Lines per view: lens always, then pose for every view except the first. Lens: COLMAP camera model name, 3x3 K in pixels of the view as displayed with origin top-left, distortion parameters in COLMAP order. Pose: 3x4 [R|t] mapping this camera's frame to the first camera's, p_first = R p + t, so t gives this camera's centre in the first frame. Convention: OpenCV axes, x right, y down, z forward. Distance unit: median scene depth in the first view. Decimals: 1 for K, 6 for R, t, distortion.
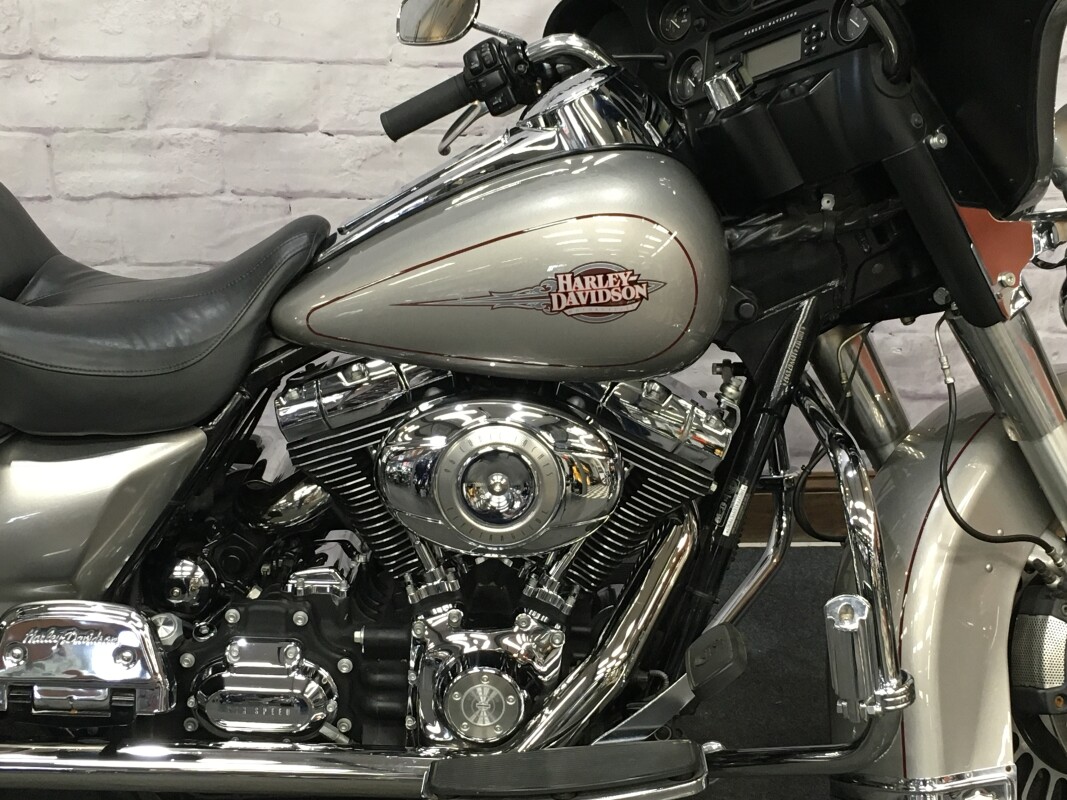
lens RADIAL K [[1735.9, 0, 529.7], [0, 1735.9, 400.1], [0, 0, 1]] dist [0.057934, 0.000000]
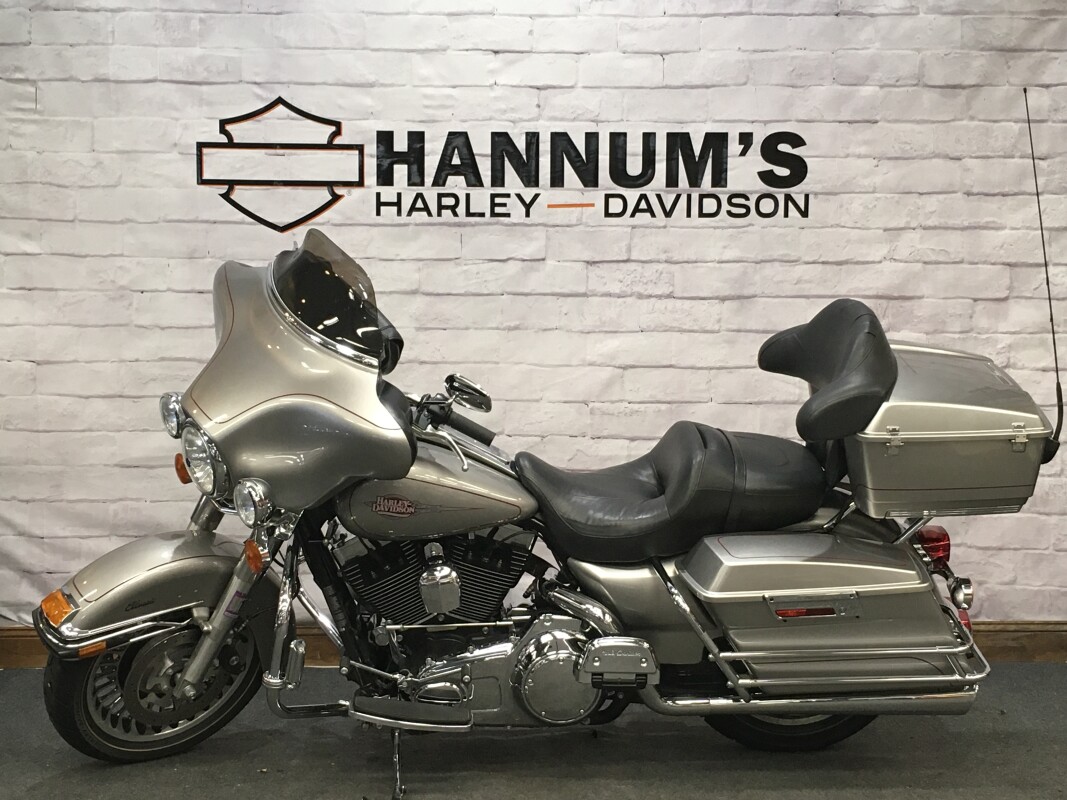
lens RADIAL K [[1709.3, 0, 534.0], [0, 1709.3, 399.2], [0, 0, 1]] dist [0.054855, 0.000000]
pose [[0.999965, 0.003305, -0.007644, -0.073675], [-0.005503, 0.951174, -0.308605, 0.433764], [0.006251, 0.308637, 0.951159, -0.936795]]
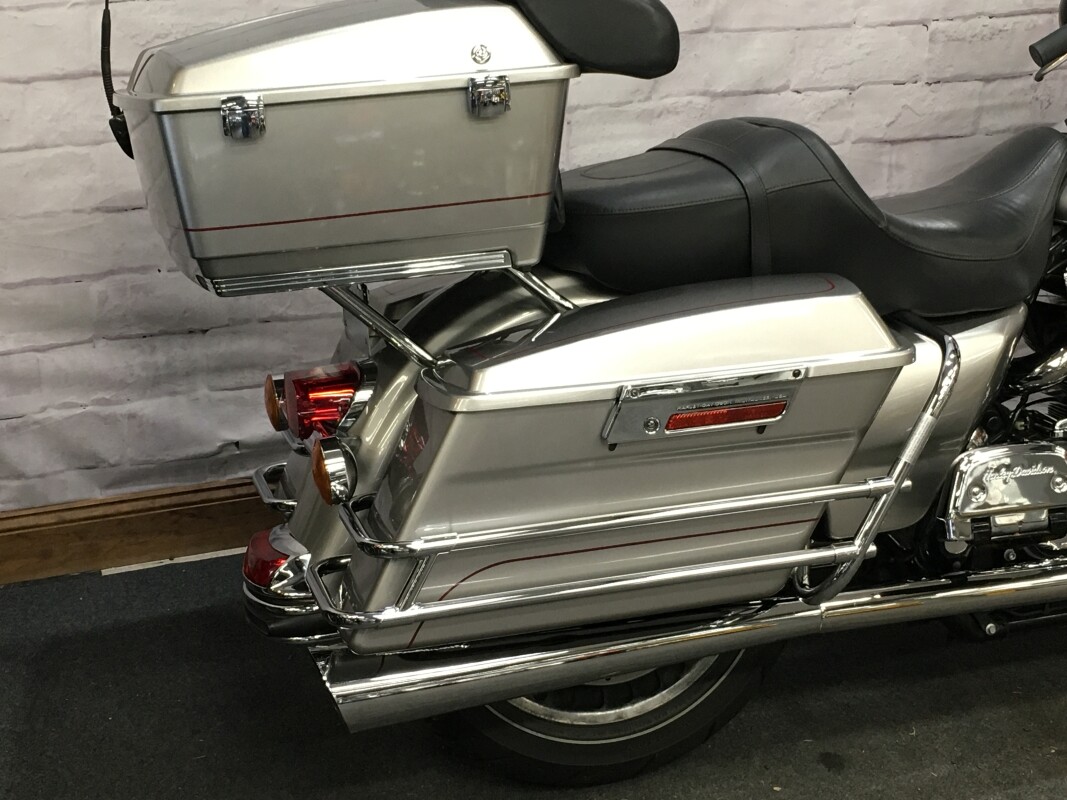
lens RADIAL K [[1735.9, 0, 537.8], [0, 1735.9, 400.2], [0, 0, 1]] dist [0.057934, 0.000000]
pose [[0.956281, -0.122494, 0.265561, -0.629439], [0.130060, 0.991445, -0.011024, 0.041355], [-0.261939, 0.045081, 0.964031, -0.061419]]
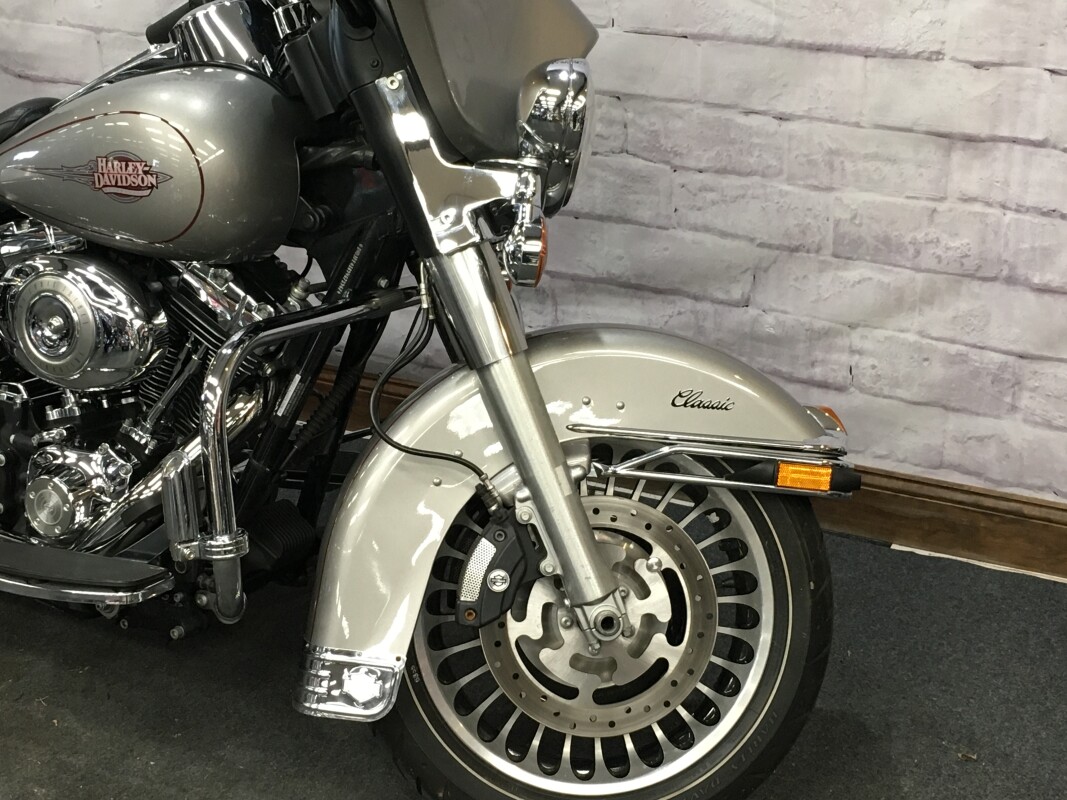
lens RADIAL K [[1735.9, 0, 532.6], [0, 1735.9, 399.3], [0, 0, 1]] dist [0.057934, 0.000000]
pose [[0.887066, 0.183590, -0.423566, 0.578775], [-0.179425, 0.982496, 0.050085, -0.015445], [0.425347, 0.031570, 0.904480, 0.026144]]
